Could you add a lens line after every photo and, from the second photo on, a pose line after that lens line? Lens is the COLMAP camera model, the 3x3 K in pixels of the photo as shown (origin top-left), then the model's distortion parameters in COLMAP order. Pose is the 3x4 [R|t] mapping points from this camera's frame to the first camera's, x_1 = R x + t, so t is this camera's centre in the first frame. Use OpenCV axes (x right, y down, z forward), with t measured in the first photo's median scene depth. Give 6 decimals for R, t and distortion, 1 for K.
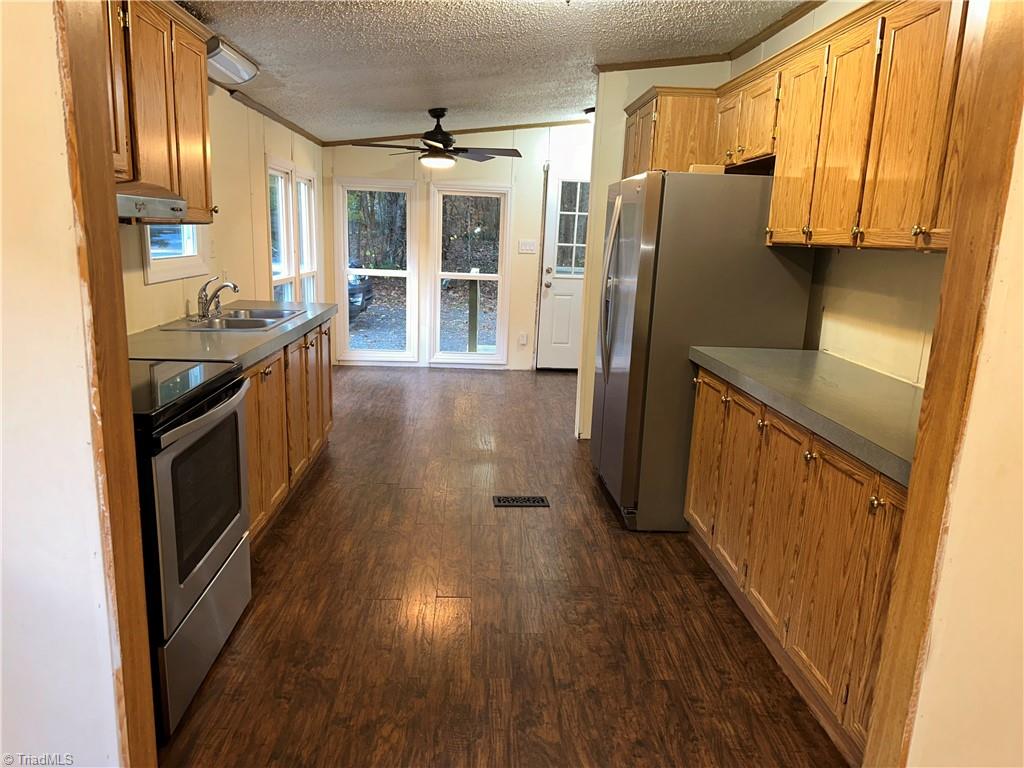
lens RADIAL K [[703.4, 0, 512.0], [0, 703.4, 384.0], [0, 0, 1]] dist [0.054759, -0.047368]
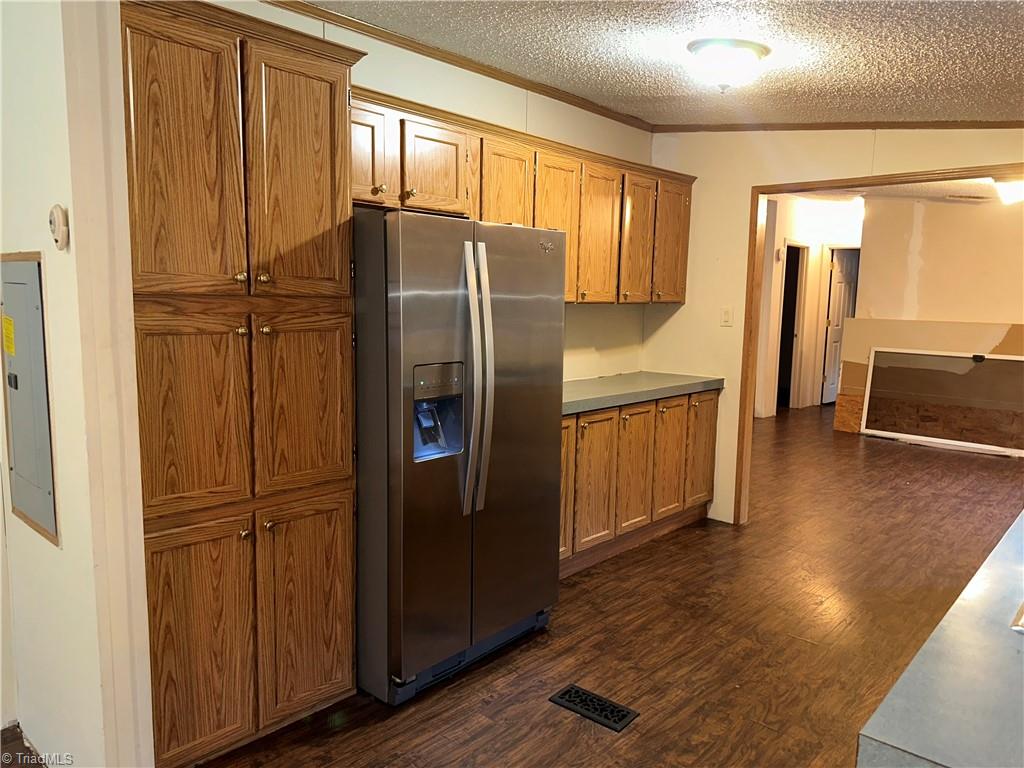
lens RADIAL K [[721.2, 0, 512.0], [0, 721.2, 384.0], [0, 0, 1]] dist [0.126416, -0.215629]
pose [[-0.697157, -0.137369, 0.703634, -0.204221], [0.107806, 0.950223, 0.292324, -0.178080], [-0.708766, 0.279652, -0.647646, 0.771710]]
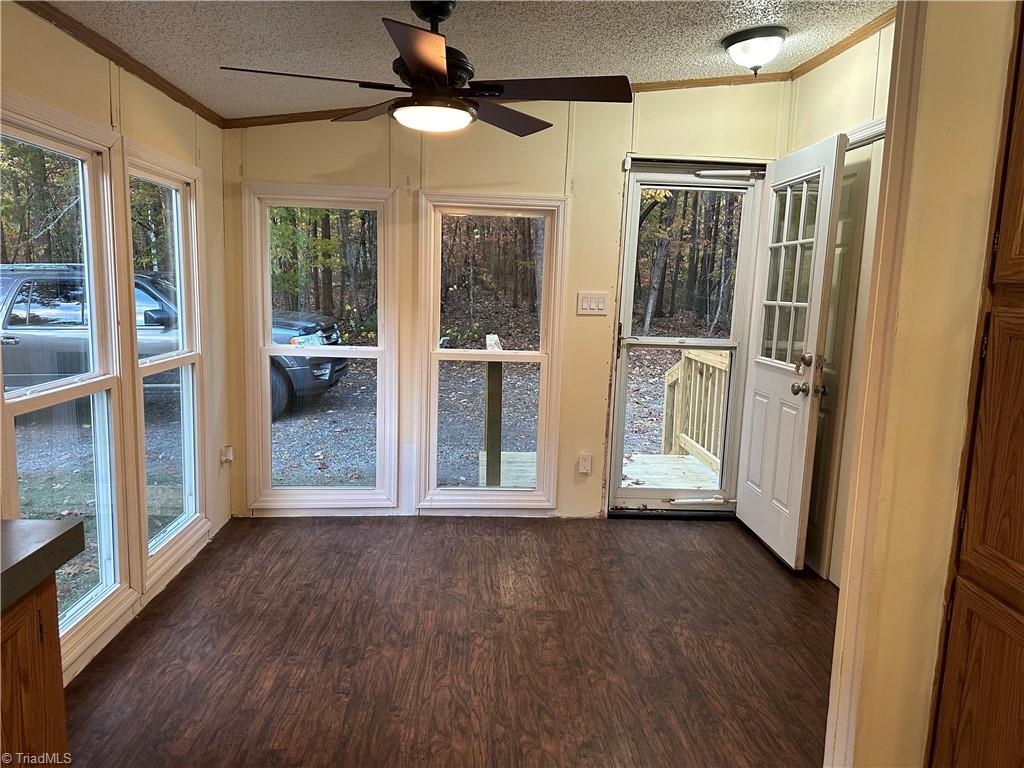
lens RADIAL K [[713.6, 0, 522.6], [0, 713.6, 374.6], [0, 0, 1]] dist [0.053841, -0.065573]
pose [[0.999792, -0.007270, 0.019044, -0.047916], [0.008817, 0.996557, -0.082436, -0.097746], [-0.018379, 0.082587, 0.996414, 0.461016]]
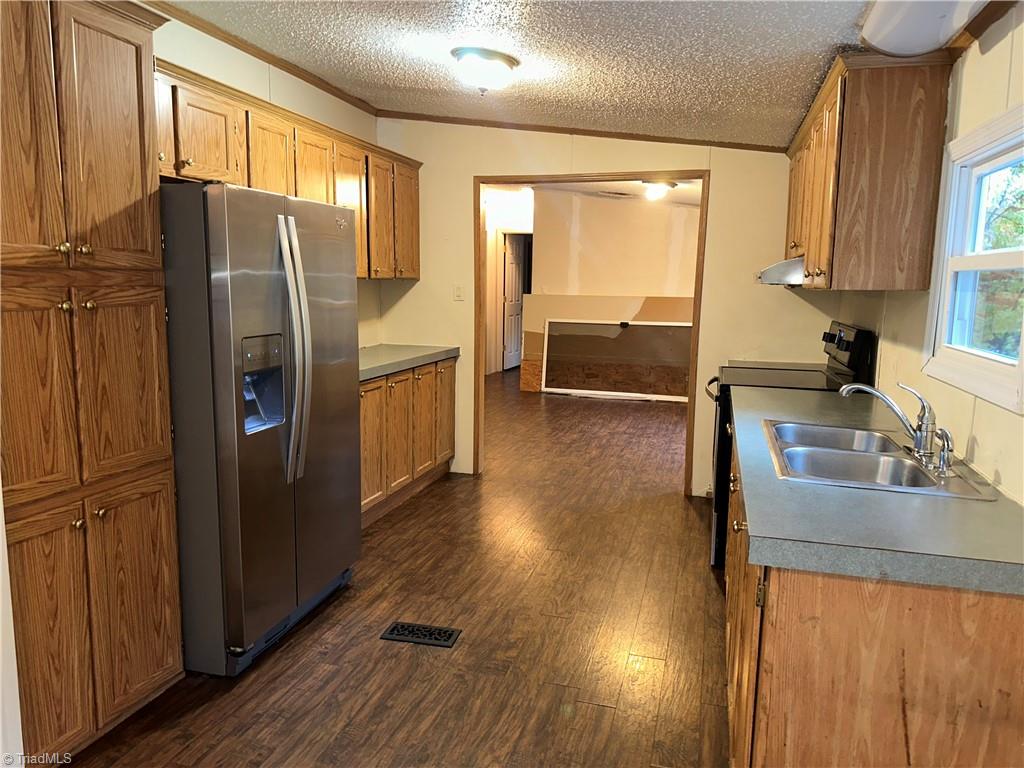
lens RADIAL K [[725.9, 0, 512.0], [0, 725.9, 384.0], [0, 0, 1]] dist [0.043789, -0.061588]
pose [[-0.941694, -0.100650, 0.321063, -0.163217], [0.018576, 0.937203, 0.348290, -0.189512], [-0.335956, 0.333947, -0.880689, 0.851196]]
